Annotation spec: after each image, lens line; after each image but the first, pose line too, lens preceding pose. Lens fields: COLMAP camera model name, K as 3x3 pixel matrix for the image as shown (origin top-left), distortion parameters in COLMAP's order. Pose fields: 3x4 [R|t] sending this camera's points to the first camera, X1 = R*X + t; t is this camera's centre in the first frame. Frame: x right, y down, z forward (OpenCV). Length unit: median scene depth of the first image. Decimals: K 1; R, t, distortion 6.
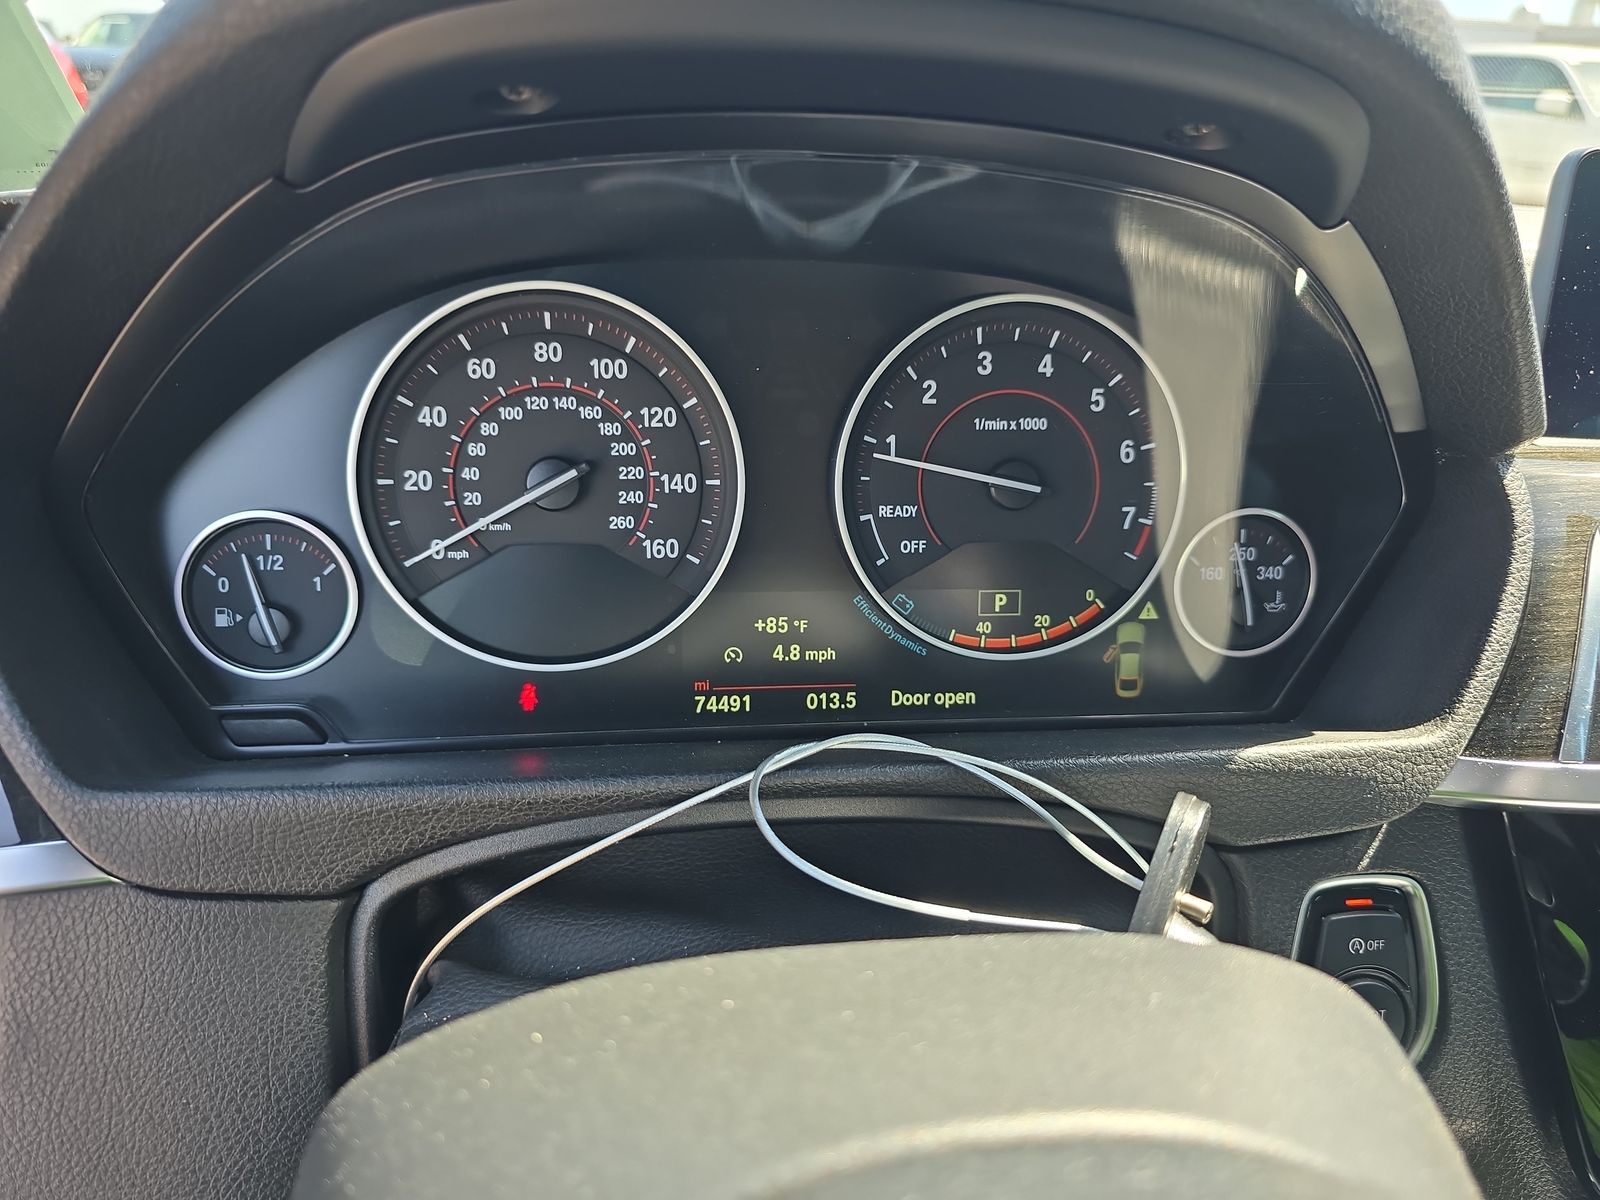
lens RADIAL K [[1076.9, 0, 800.0], [0, 1076.9, 600.0], [0, 0, 1]] dist [0.000596, 0.000532]
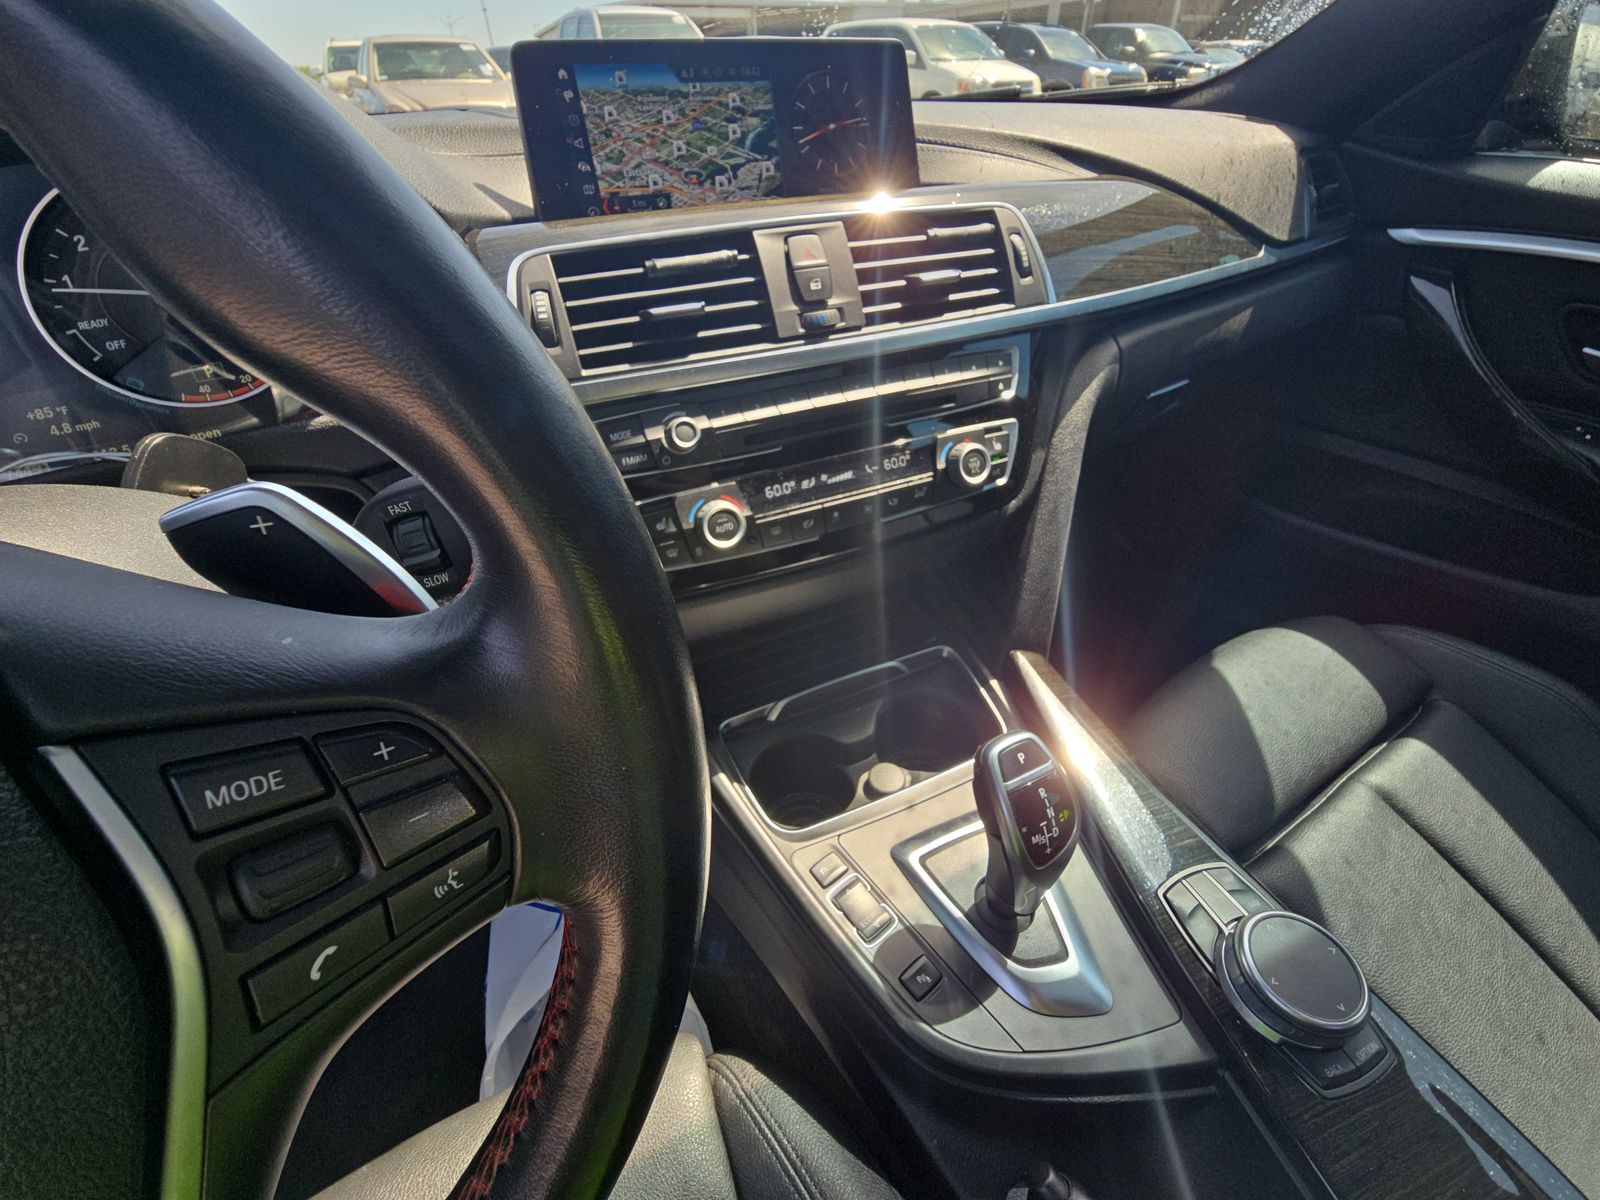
lens RADIAL K [[641.9, 0, 811.8], [0, 641.9, 586.1], [0, 0, 1]] dist [0.001970, -0.000033]
pose [[0.921305, -0.284057, 0.265535, 0.762029], [0.216325, 0.941884, 0.257016, 0.289064], [-0.323111, -0.179348, 0.929211, -0.321501]]
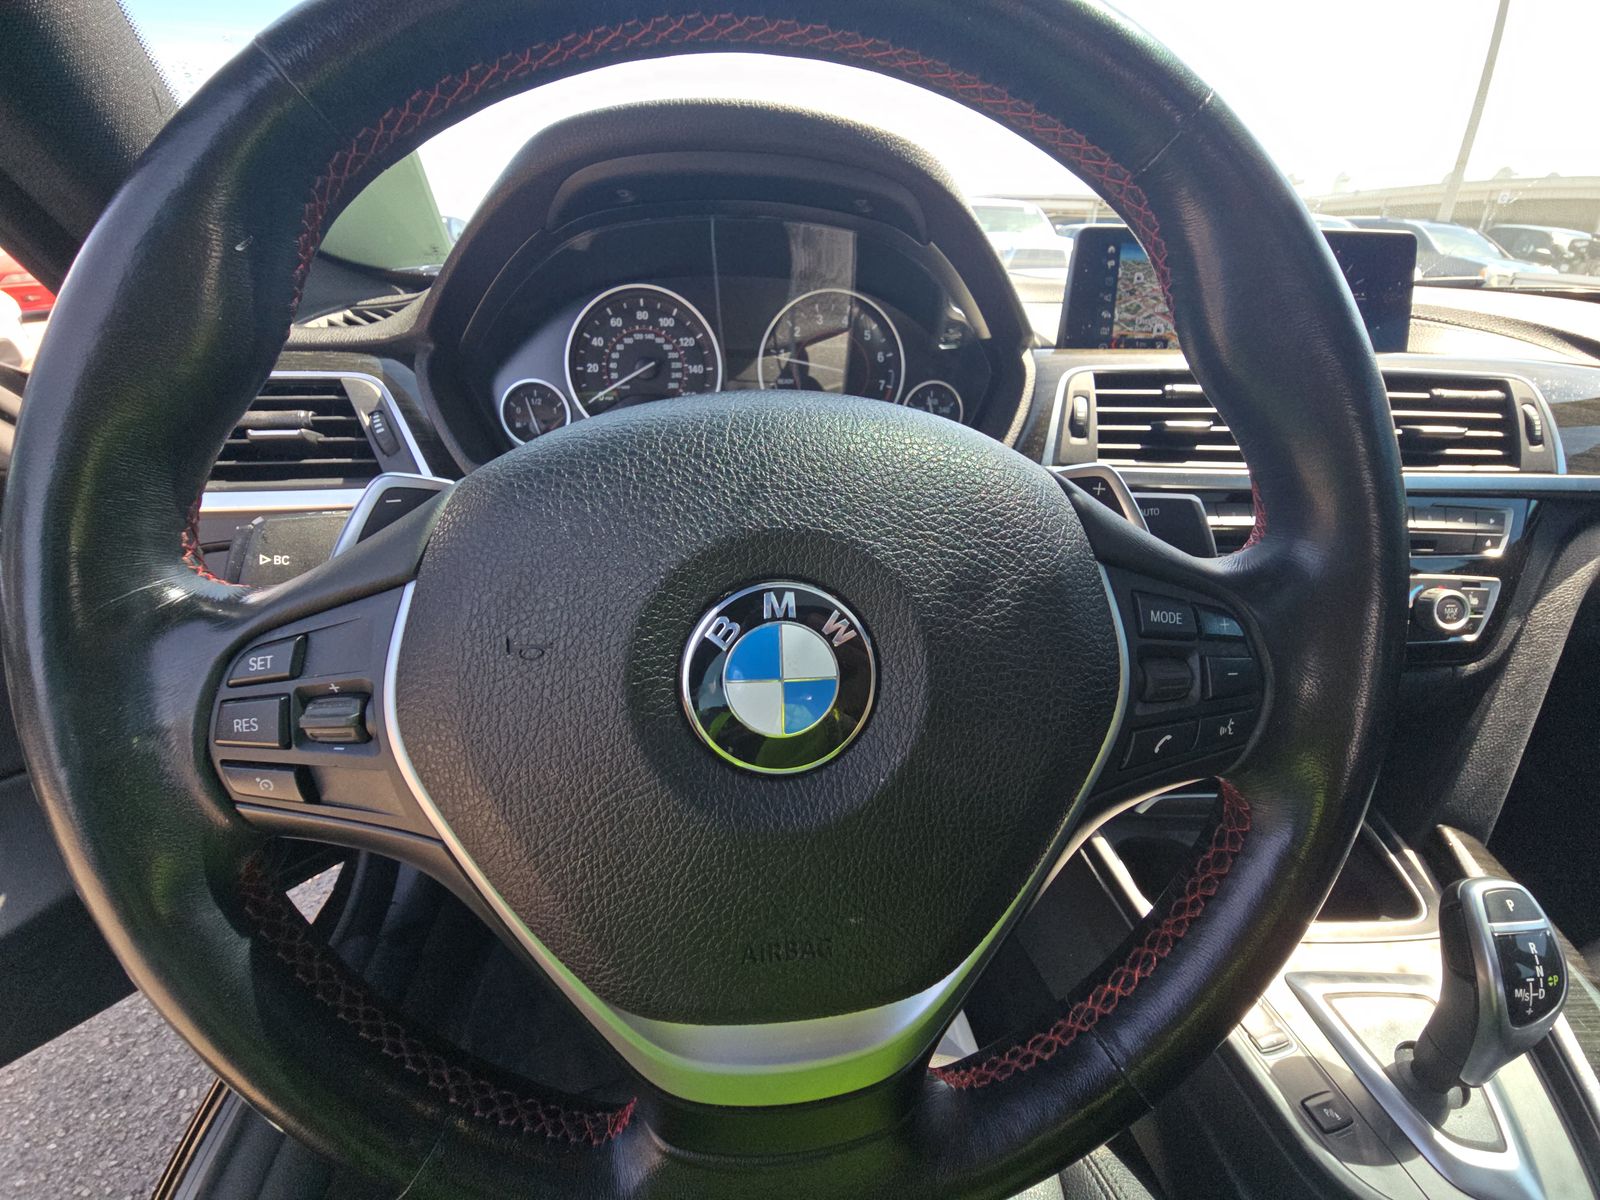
lens RADIAL K [[652.7, 0, 800.0], [0, 652.7, 600.0], [0, 0, 1]] dist [0.018804, -0.014887]
pose [[0.999368, -0.012022, -0.033442, 0.177797], [0.013302, 0.999177, 0.038319, 0.380528], [0.032953, -0.038739, 0.998706, -0.544307]]
